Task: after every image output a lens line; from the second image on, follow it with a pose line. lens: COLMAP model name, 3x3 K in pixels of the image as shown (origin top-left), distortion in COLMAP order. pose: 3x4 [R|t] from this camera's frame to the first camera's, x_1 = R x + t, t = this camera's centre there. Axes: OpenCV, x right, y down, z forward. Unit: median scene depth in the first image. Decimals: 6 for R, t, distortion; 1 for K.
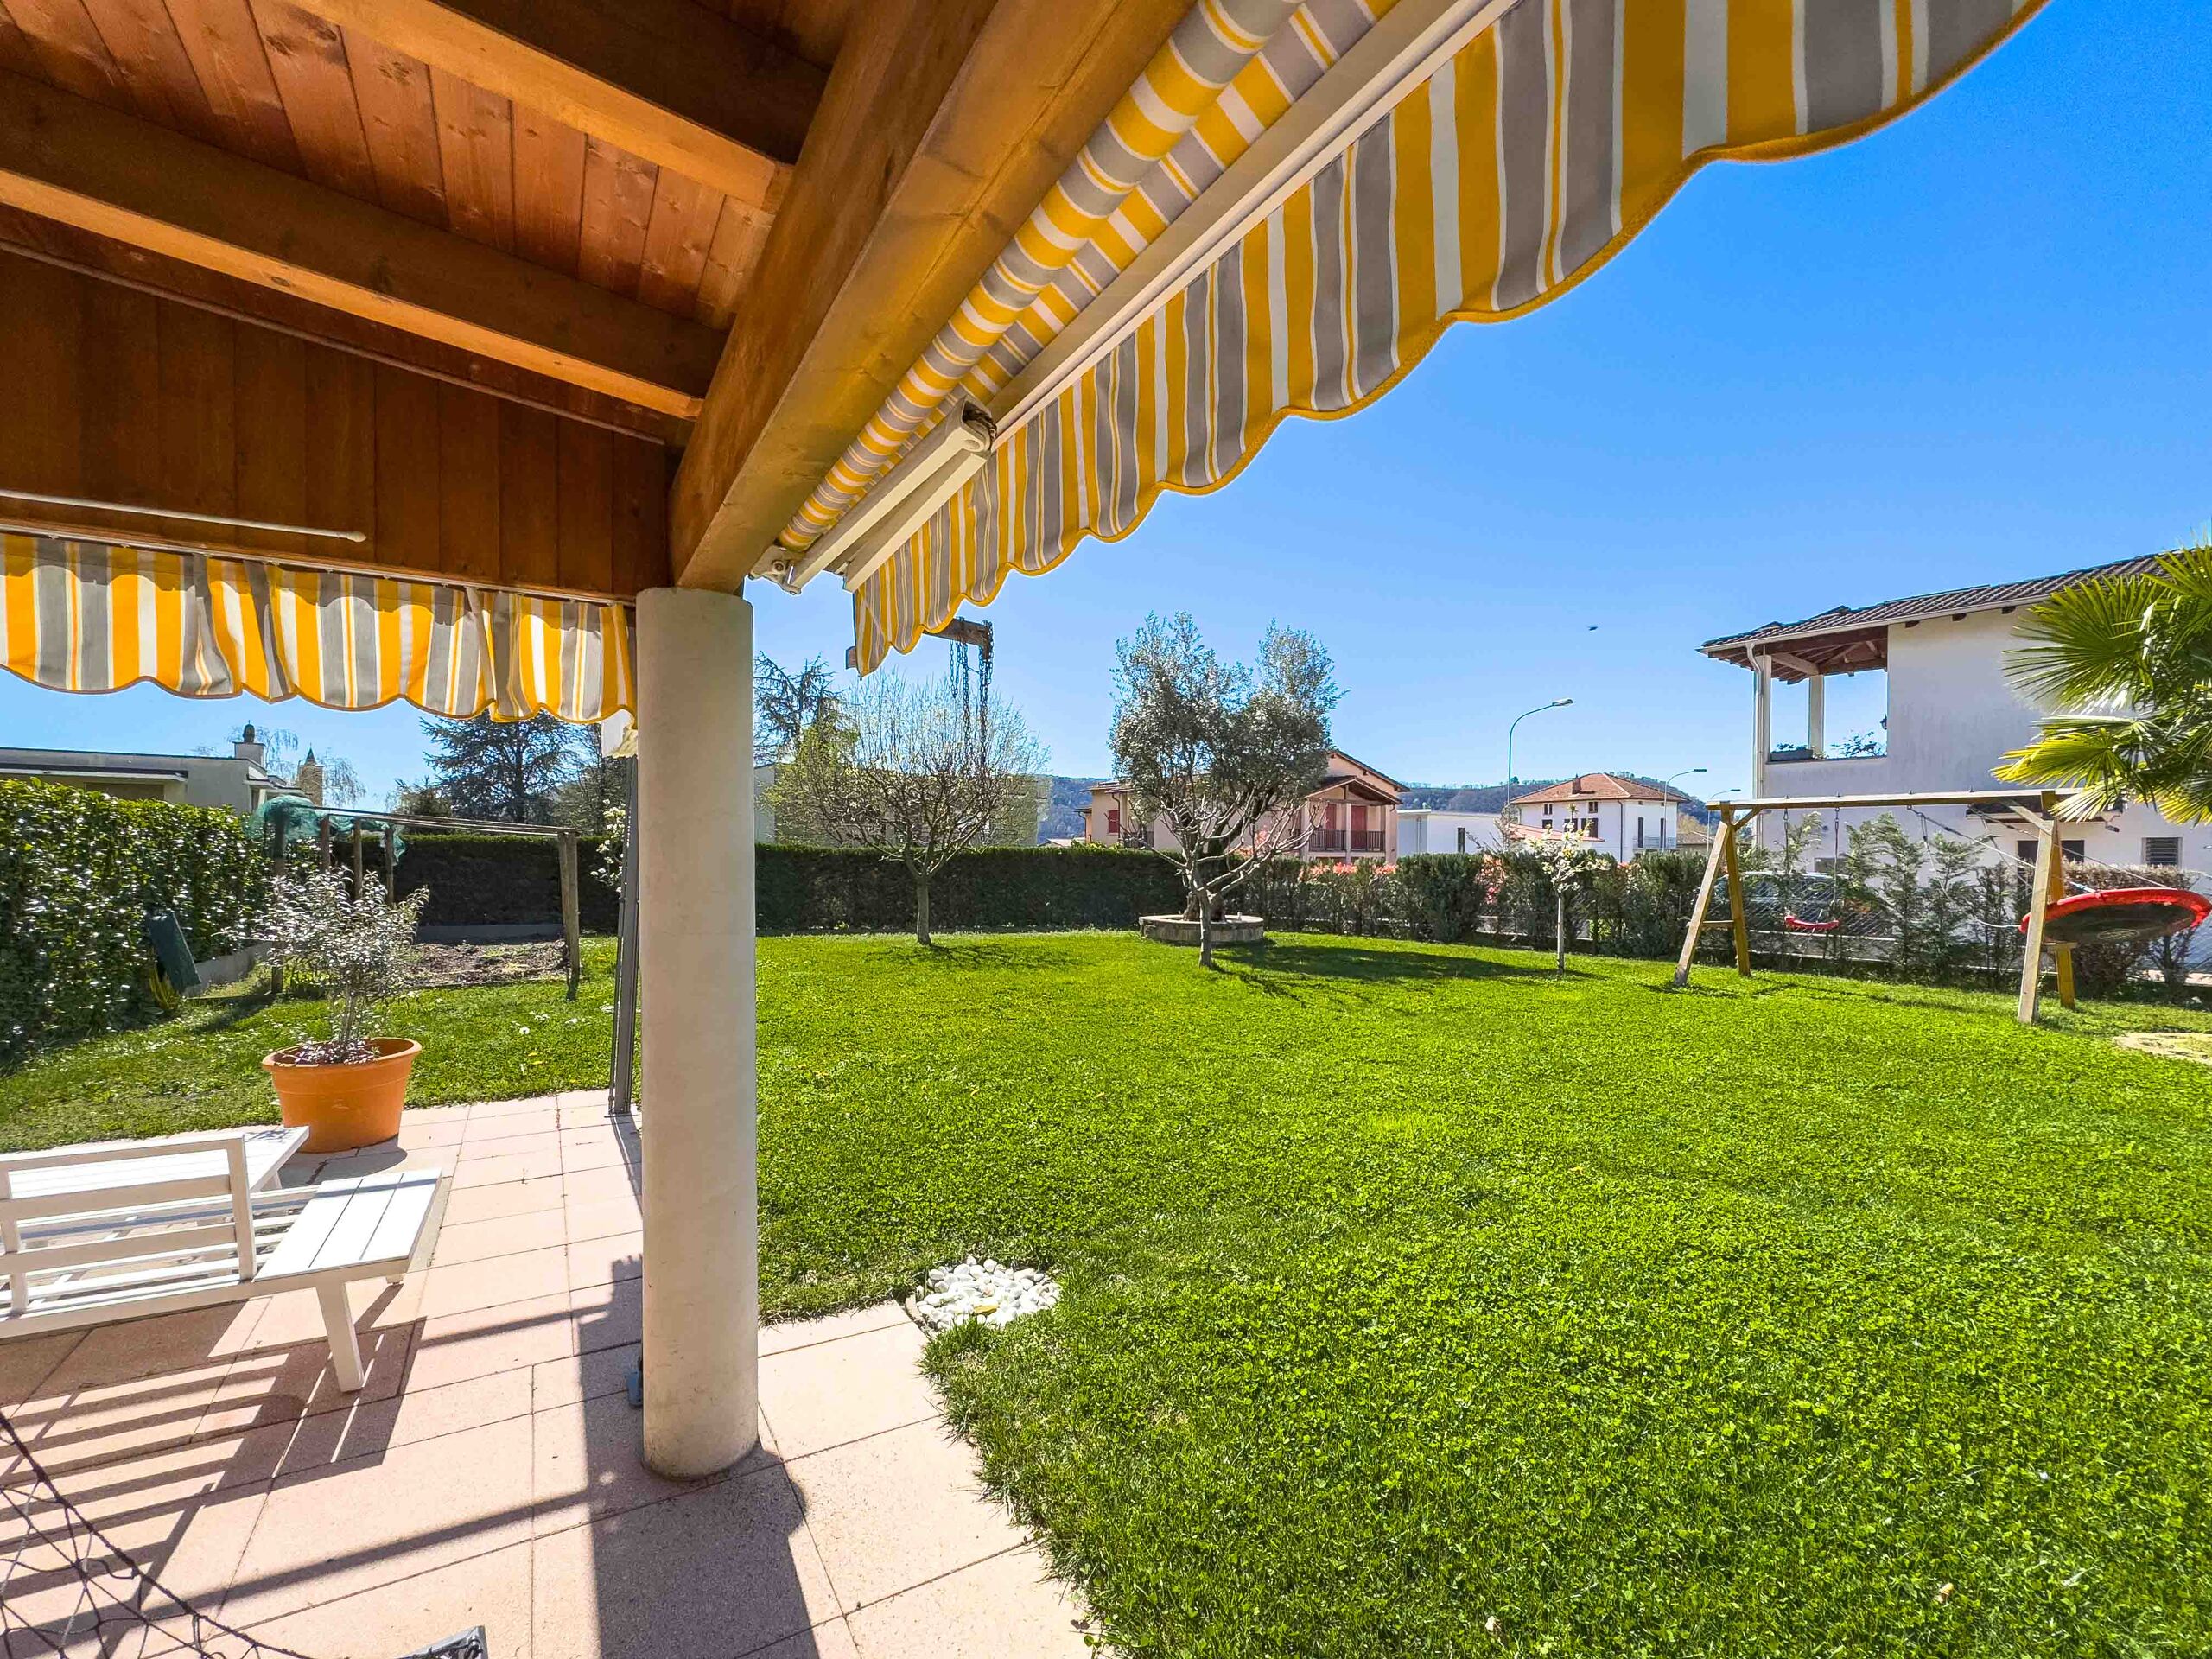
lens RADIAL K [[937.4, 0, 1114.3], [0, 937.4, 839.9], [0, 0, 1]] dist [0.001837, -0.000324]
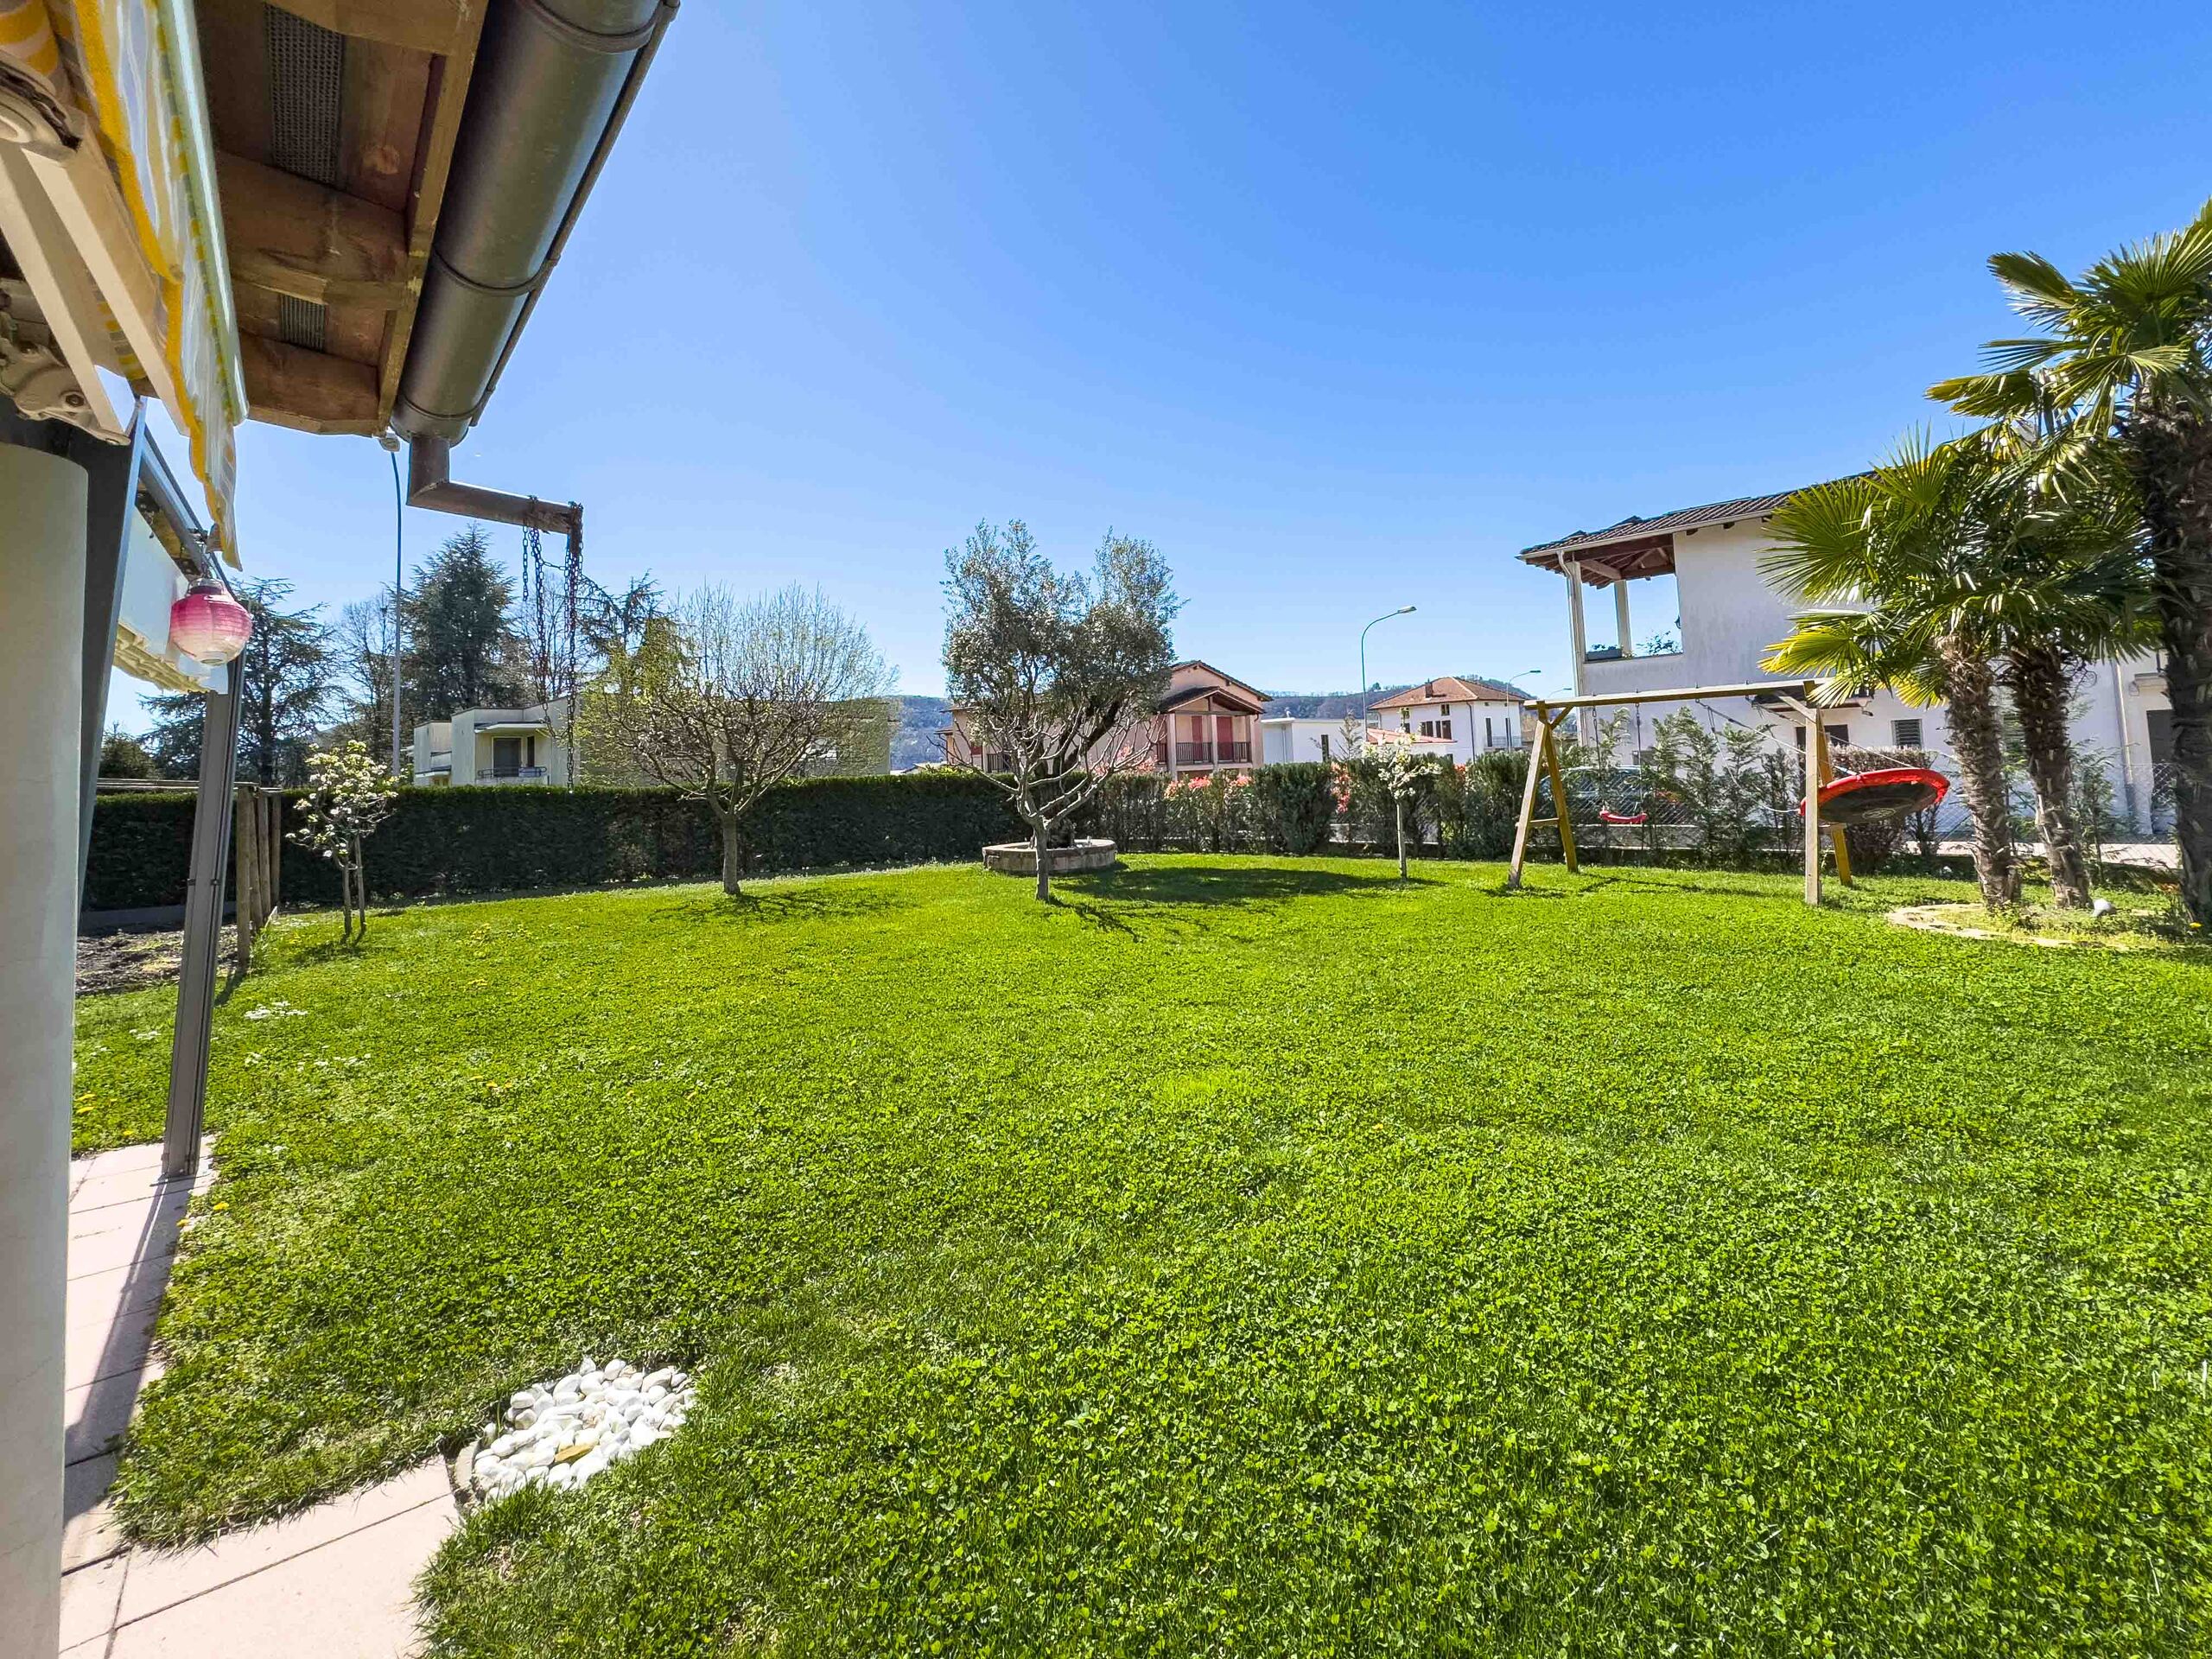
lens RADIAL K [[937.4, 0, 1187.8], [0, 937.4, 671.5], [0, 0, 1]] dist [0.001837, -0.000324]
pose [[0.982425, -0.028093, 0.184529, 0.122592], [0.044410, 0.995399, -0.084898, -0.004633], [-0.181296, 0.091601, 0.979153, 0.097557]]
